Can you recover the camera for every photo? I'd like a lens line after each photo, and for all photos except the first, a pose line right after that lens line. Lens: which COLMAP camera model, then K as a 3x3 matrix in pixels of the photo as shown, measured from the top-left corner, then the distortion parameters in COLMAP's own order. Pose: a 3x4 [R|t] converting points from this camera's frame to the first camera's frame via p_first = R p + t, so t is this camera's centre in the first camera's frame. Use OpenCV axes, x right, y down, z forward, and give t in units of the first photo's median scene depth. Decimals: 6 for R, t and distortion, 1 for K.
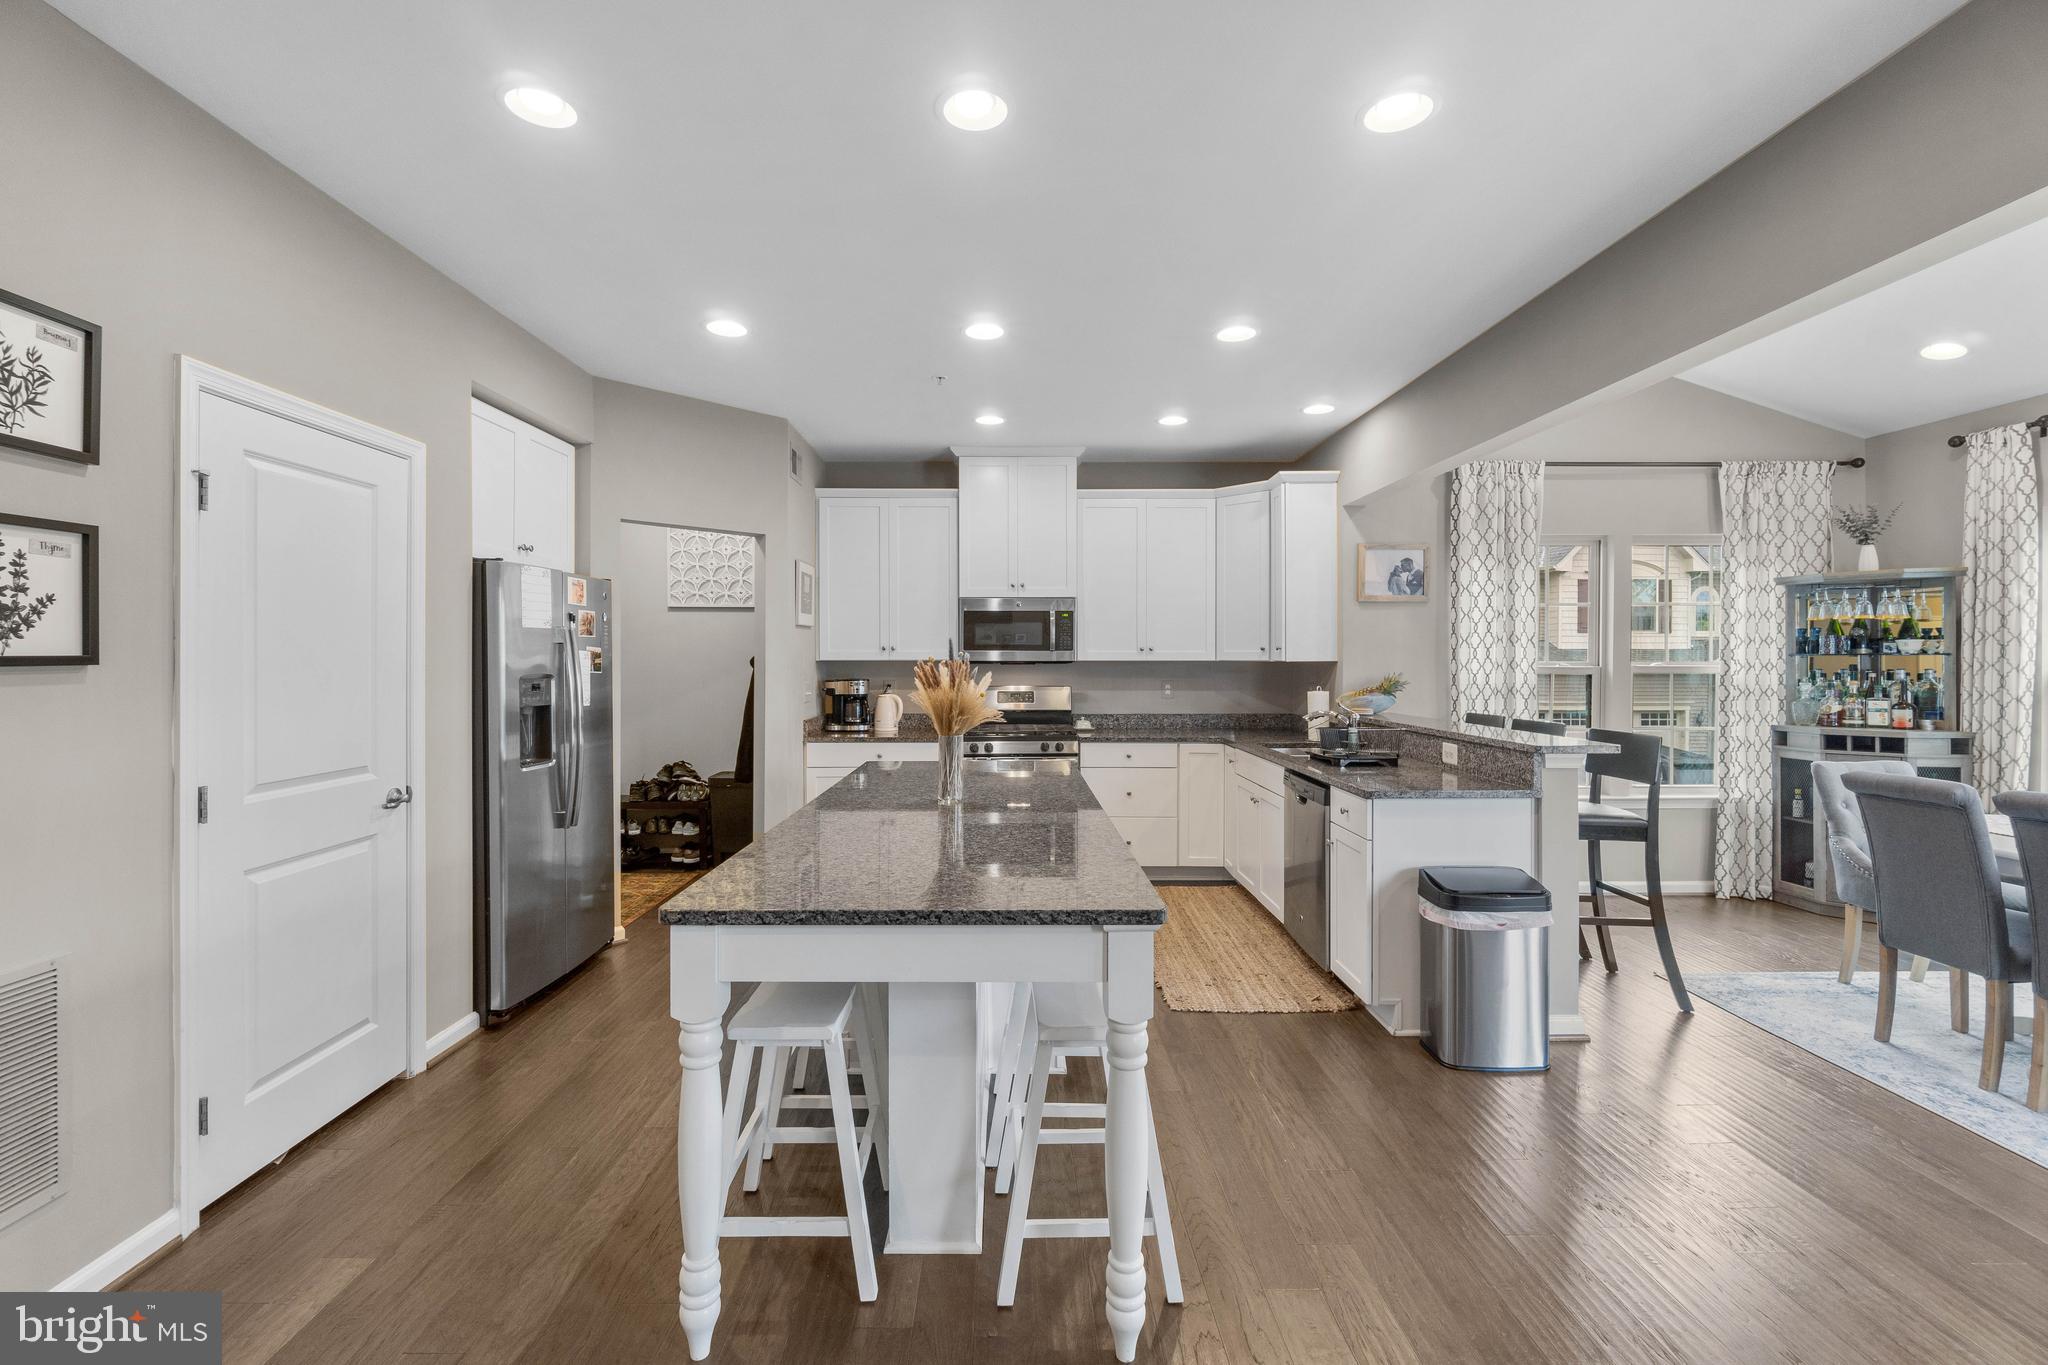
lens RADIAL K [[885.3, 0, 1011.8], [0, 885.3, 663.2], [0, 0, 1]] dist [-0.008529, 0.001615]
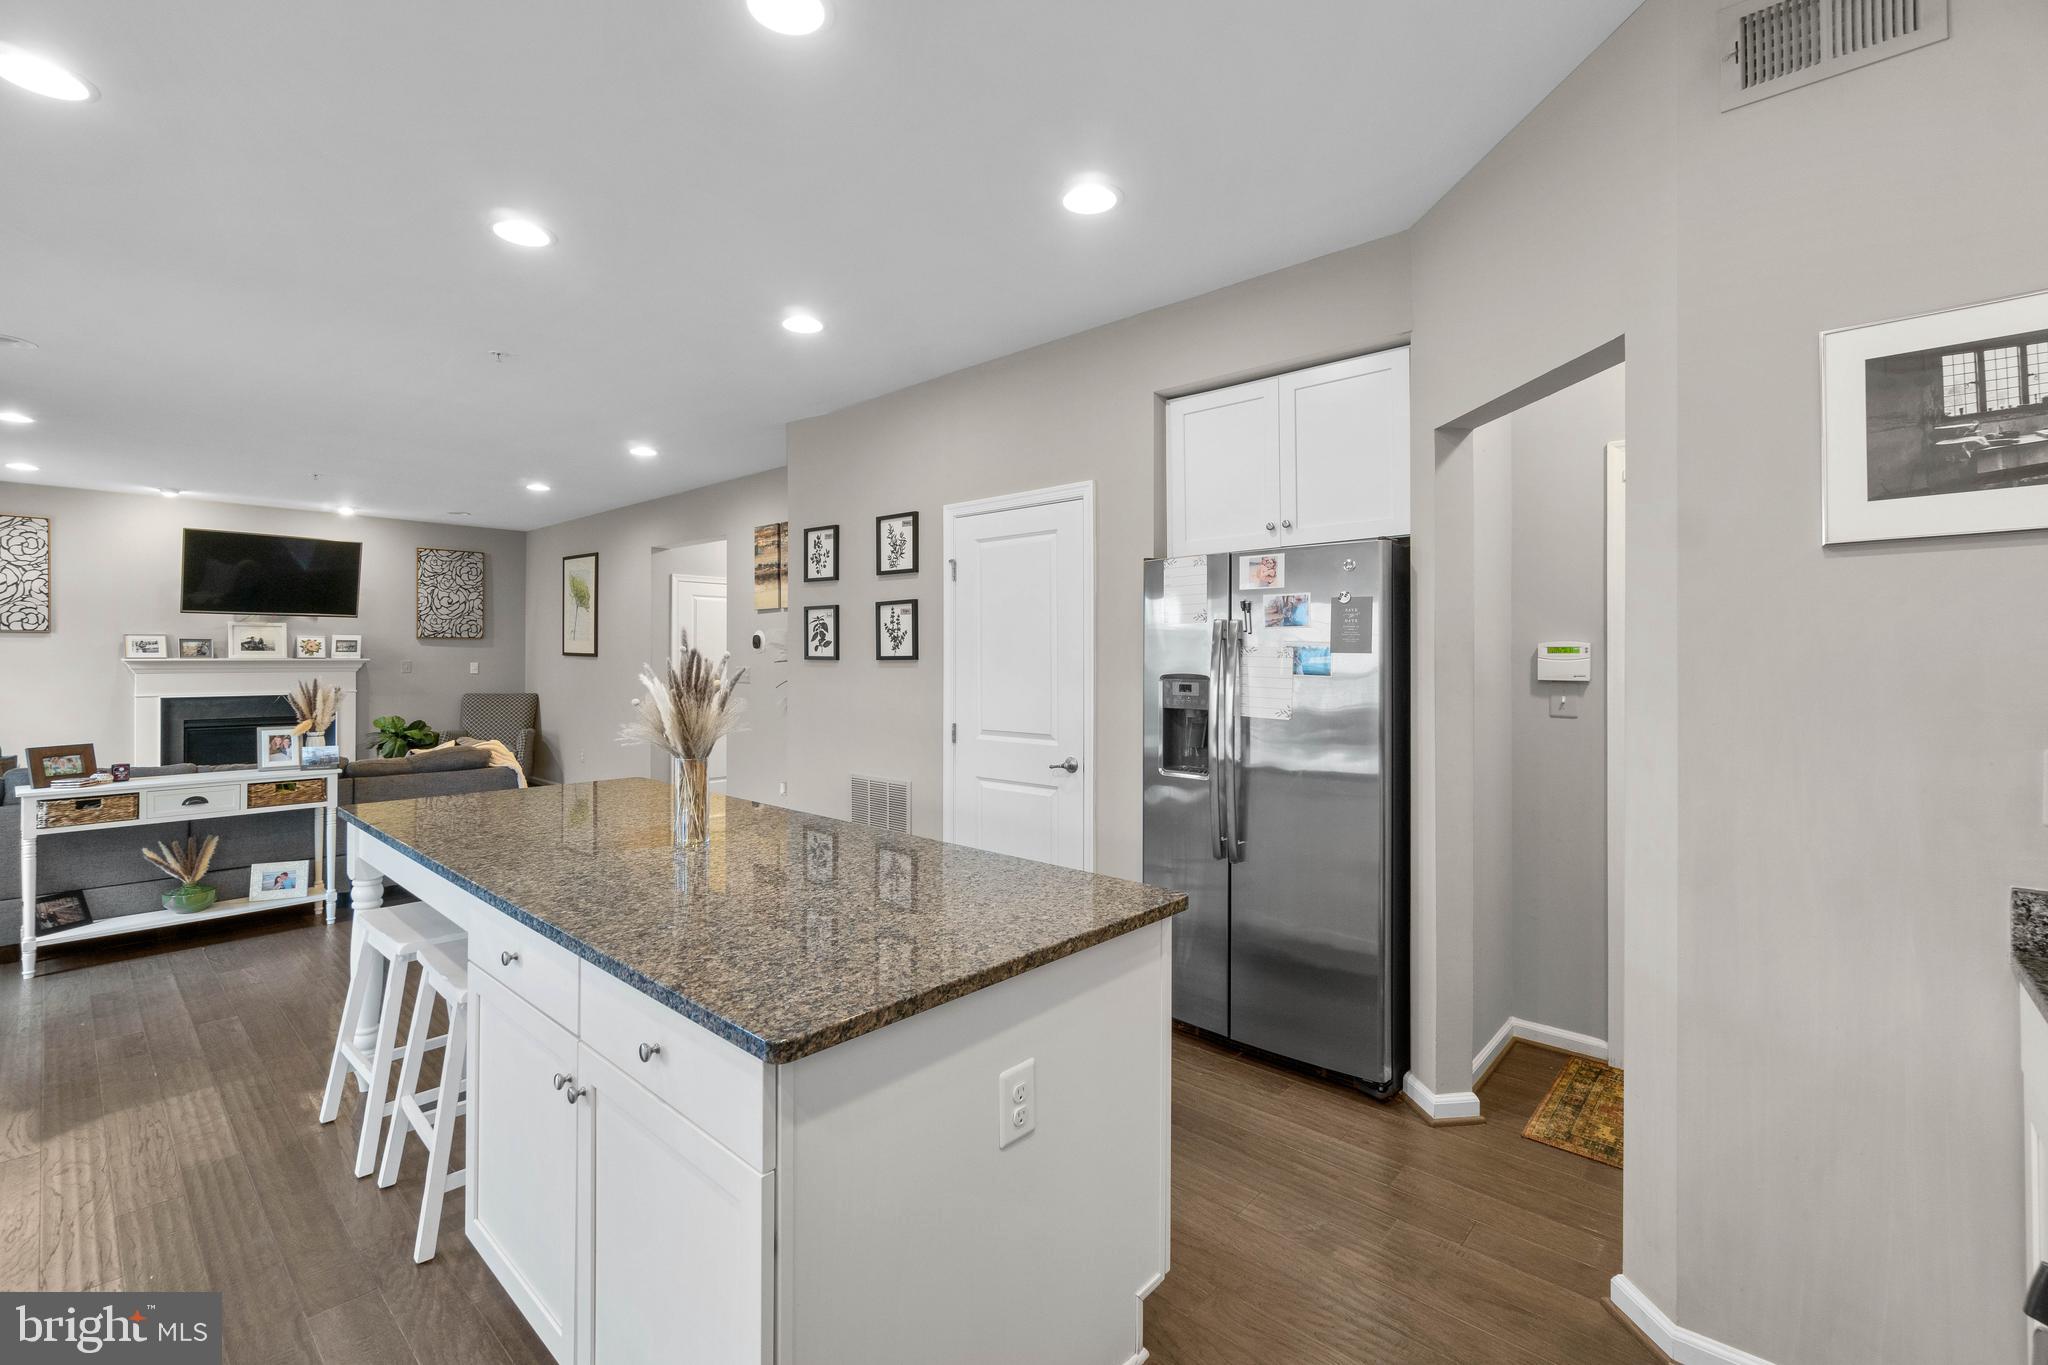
lens RADIAL K [[885.3, 0, 995.9], [0, 885.3, 674.9], [0, 0, 1]] dist [-0.008529, 0.001615]
pose [[-0.686449, 0.007622, -0.727138, 0.178998], [-0.009142, 0.999776, 0.019110, -0.001802], [0.727120, 0.019765, -0.686226, 1.001811]]
